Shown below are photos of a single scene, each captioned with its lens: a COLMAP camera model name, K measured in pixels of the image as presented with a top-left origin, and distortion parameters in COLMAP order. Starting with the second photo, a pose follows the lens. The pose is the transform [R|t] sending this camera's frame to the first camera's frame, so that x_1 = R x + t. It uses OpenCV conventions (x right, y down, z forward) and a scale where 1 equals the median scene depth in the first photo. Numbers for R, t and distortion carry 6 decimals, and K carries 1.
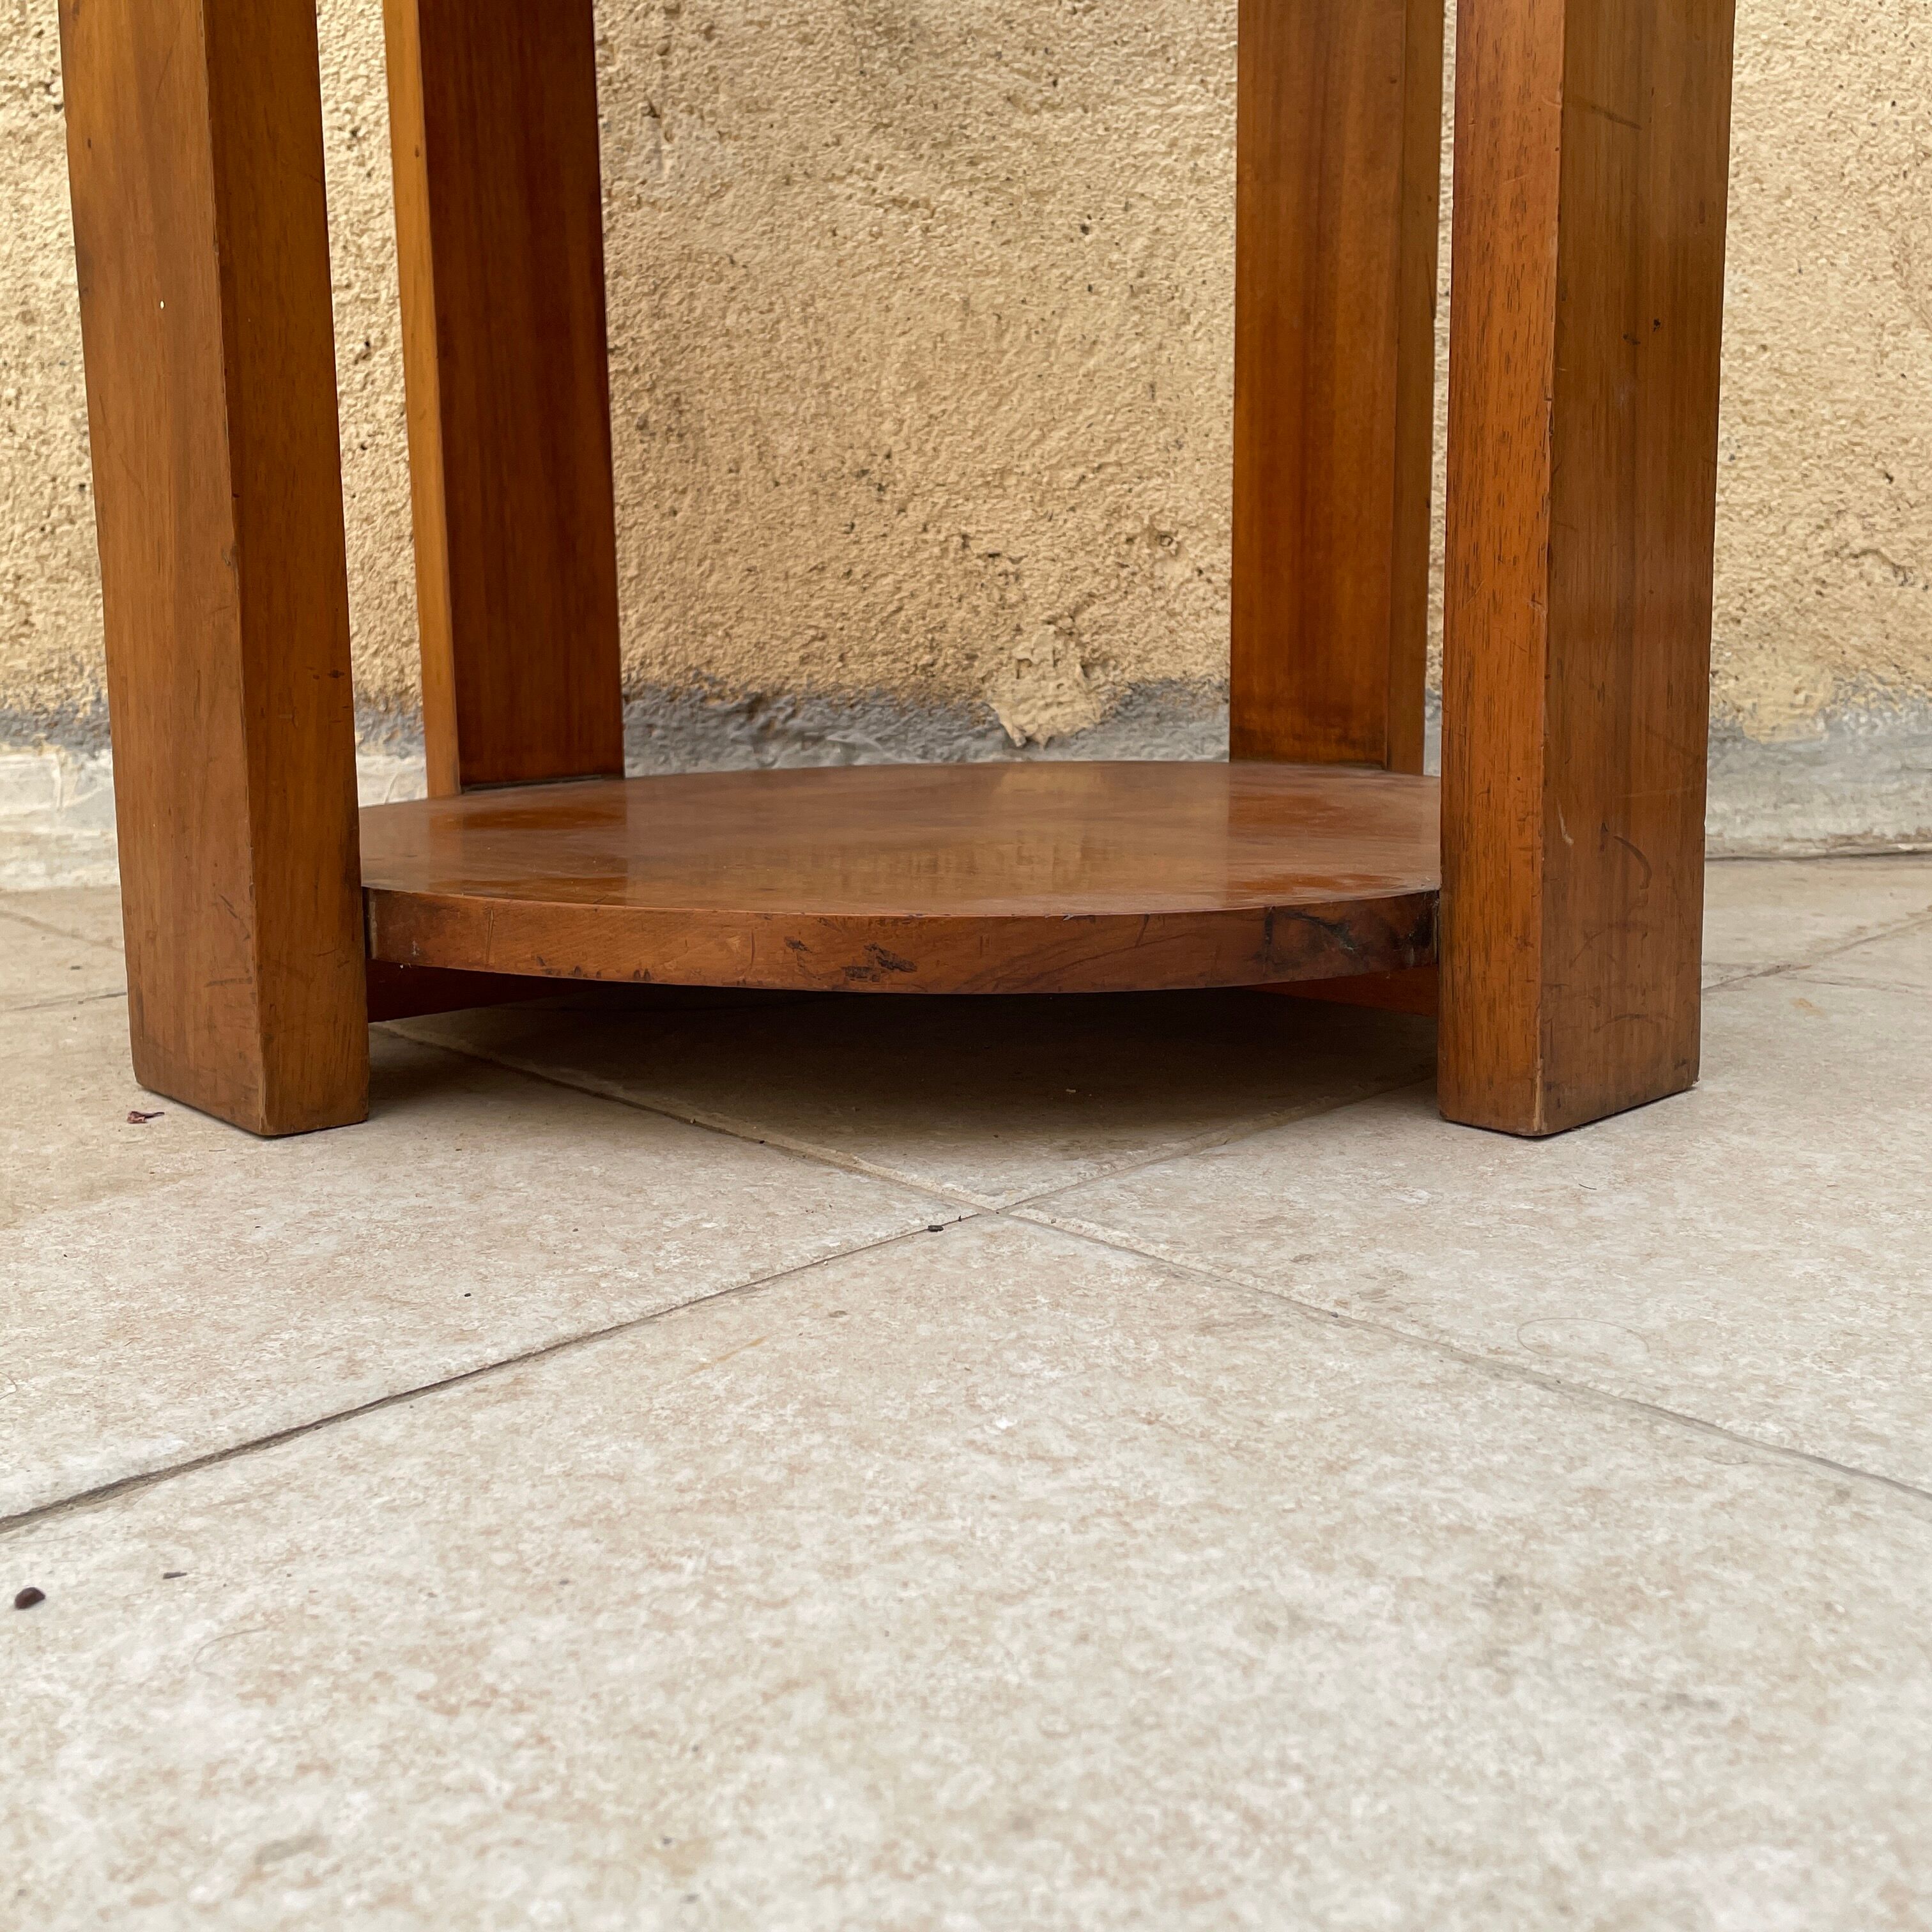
lens RADIAL K [[1983.1, 0, 965.8], [0, 1983.1, 936.7], [0, 0, 1]] dist [0.040826, 0.000000]
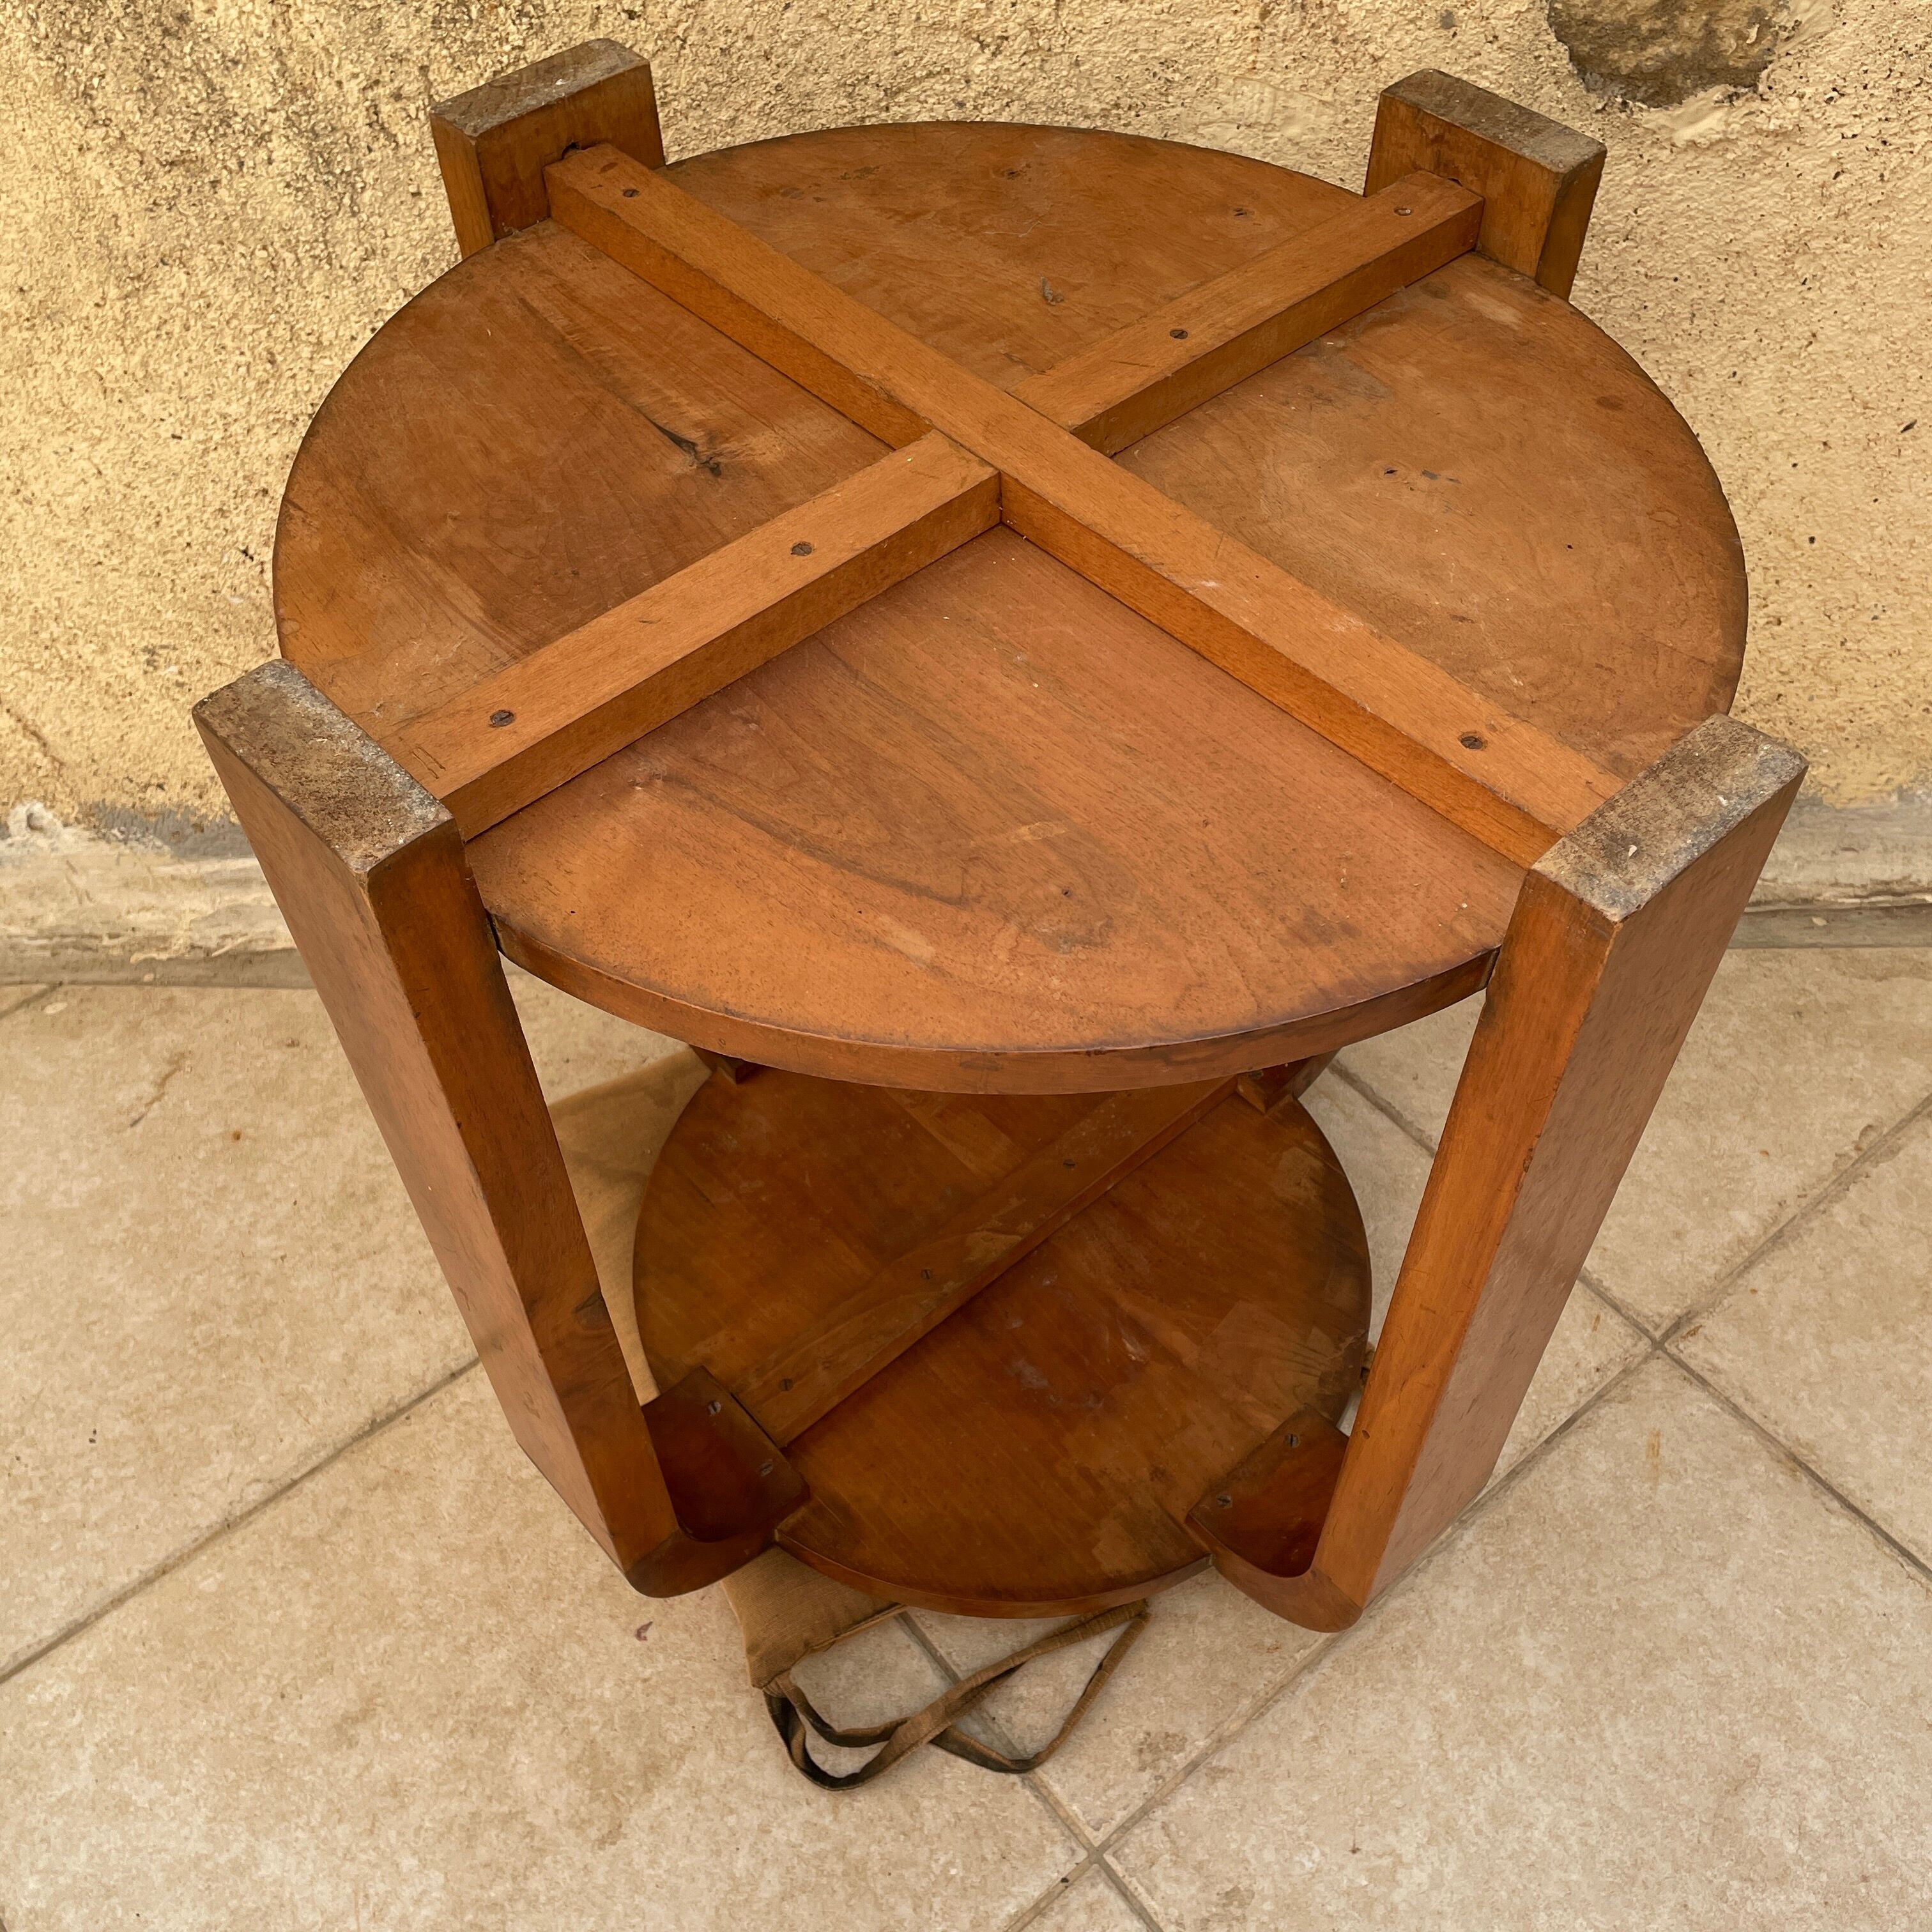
lens RADIAL K [[1983.1, 0, 962.9], [0, 1983.1, 954.7], [0, 0, 1]] dist [0.040826, 0.000000]
pose [[0.995021, 0.058610, -0.080614, -0.004363], [0.009335, 0.750465, 0.660844, -0.866200], [0.099230, -0.658307, 0.746181, 0.038440]]
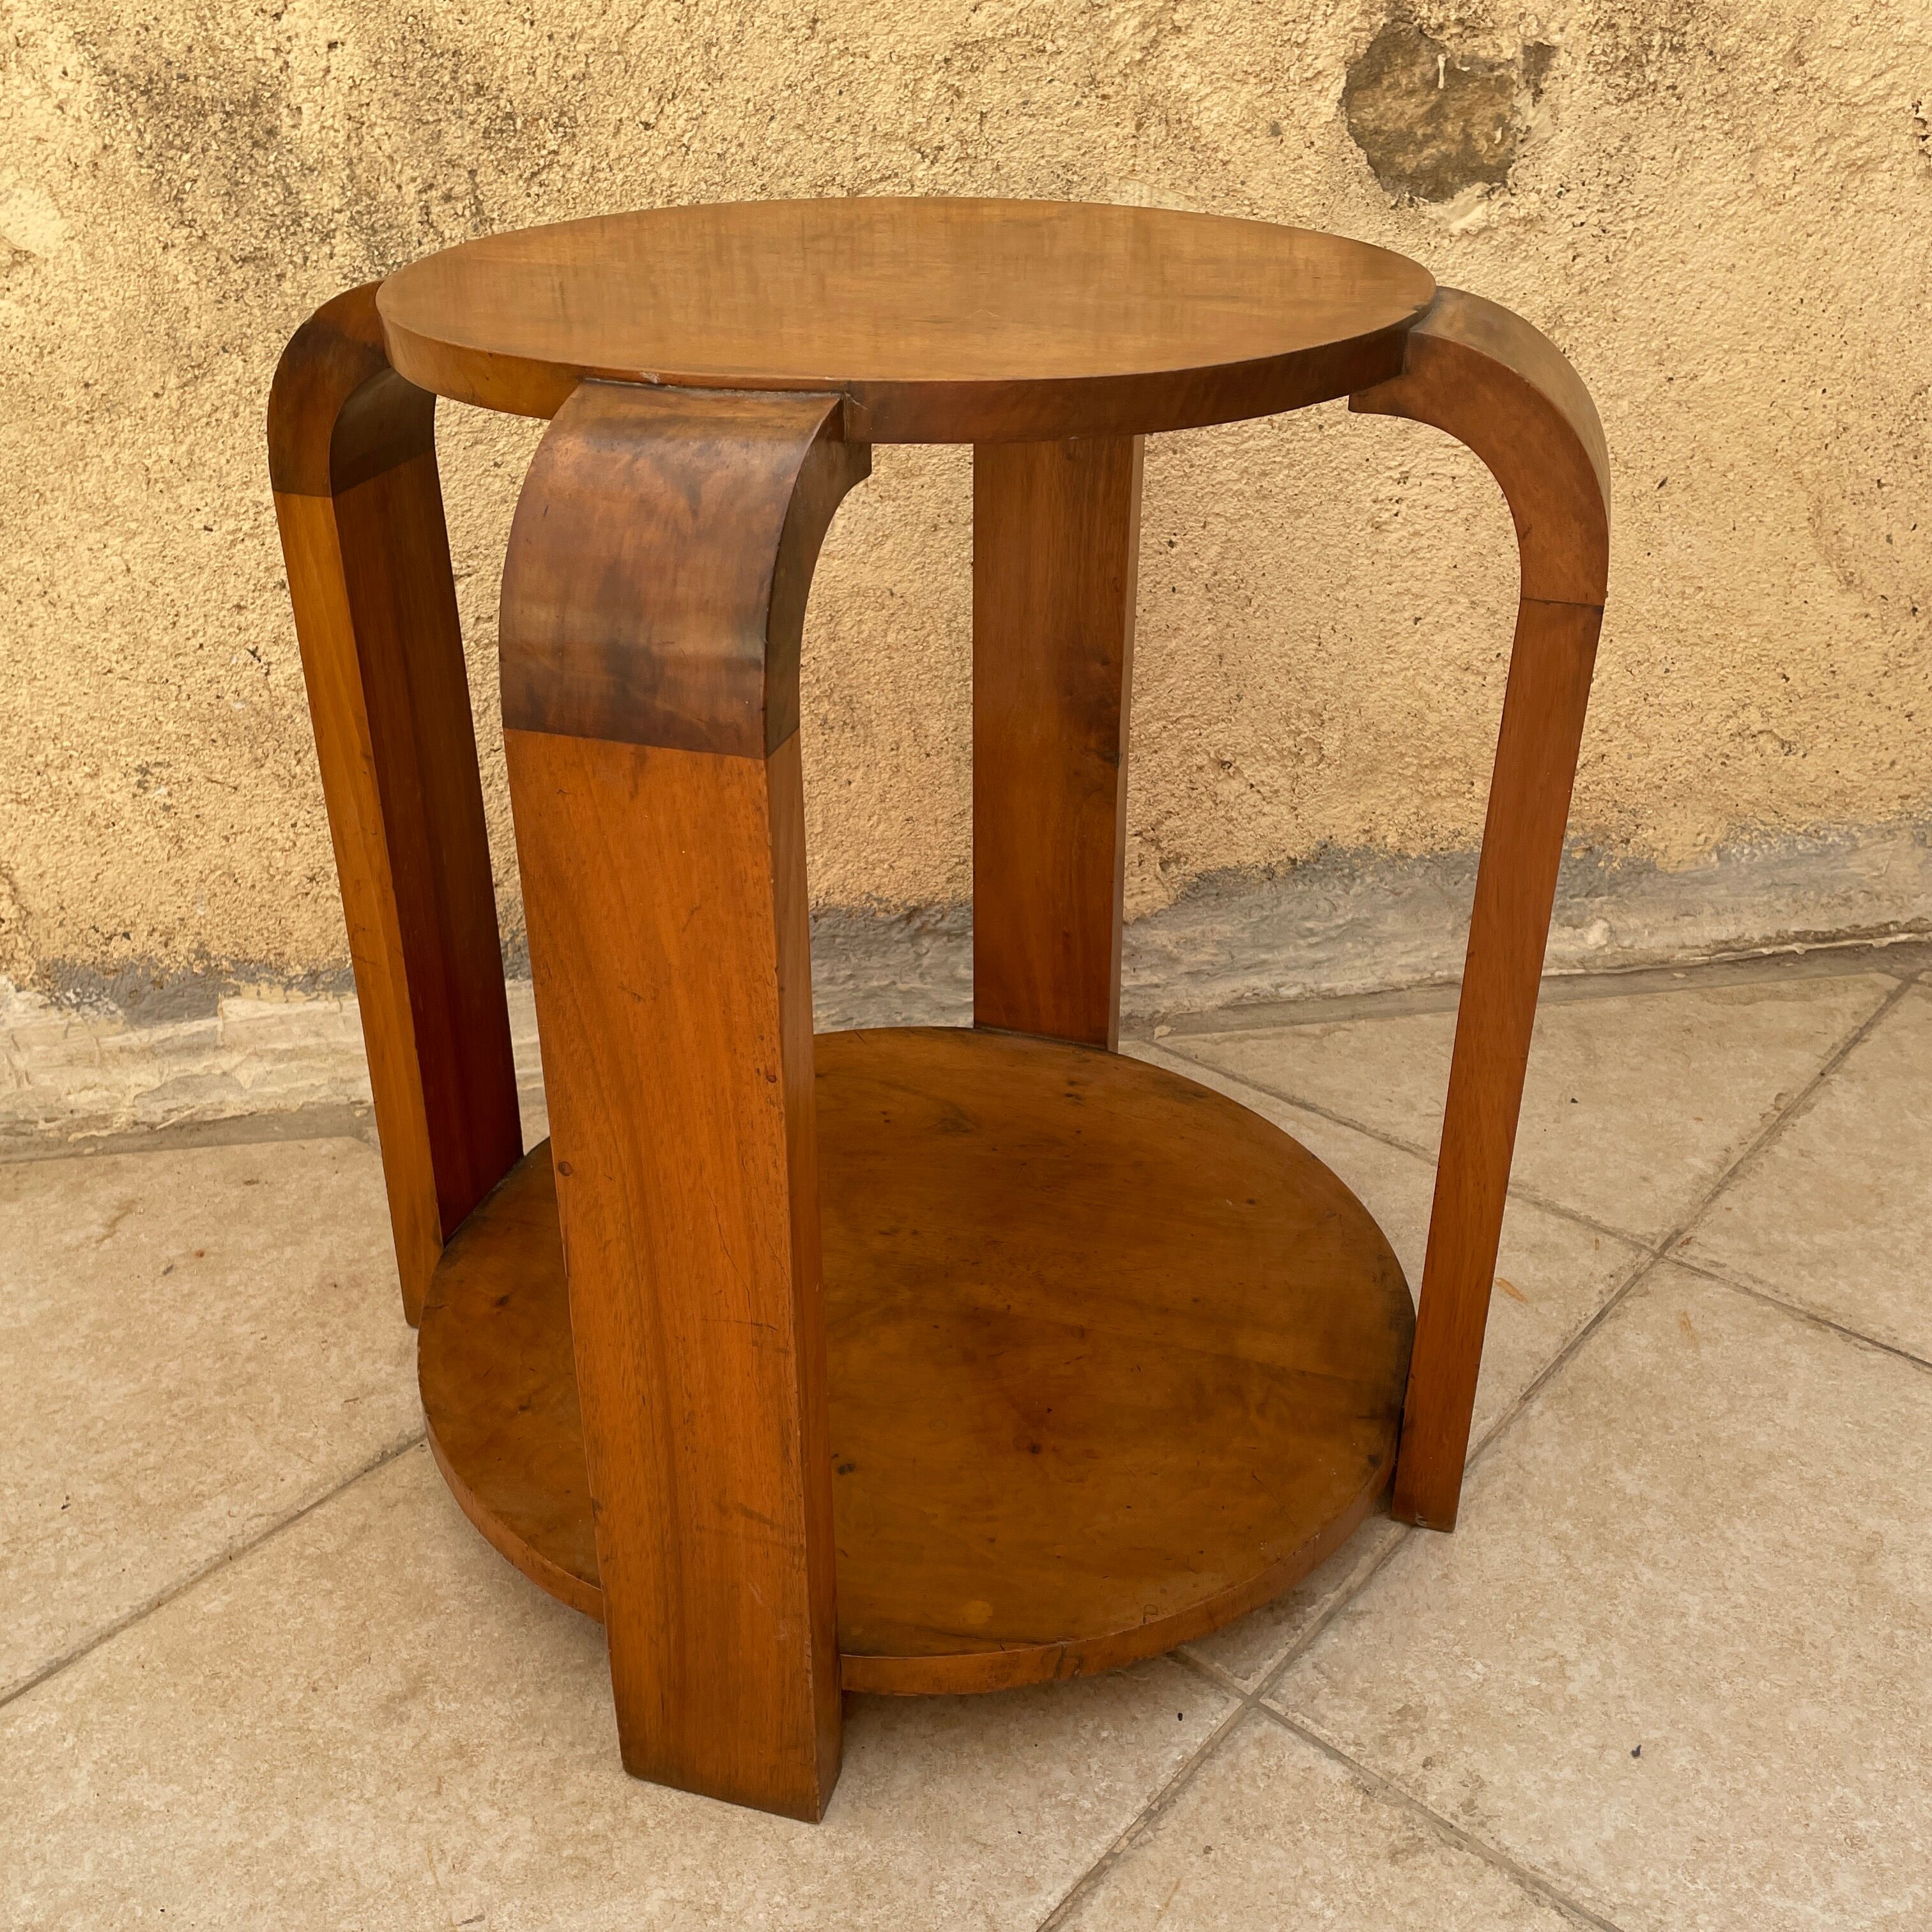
lens RADIAL K [[1983.1, 0, 952.6], [0, 1983.1, 939.4], [0, 0, 1]] dist [0.040826, 0.000000]
pose [[0.997604, -0.041427, 0.055400, -0.155084], [0.021737, 0.948015, 0.317482, -0.520171], [-0.065673, -0.315517, 0.946645, -0.236054]]
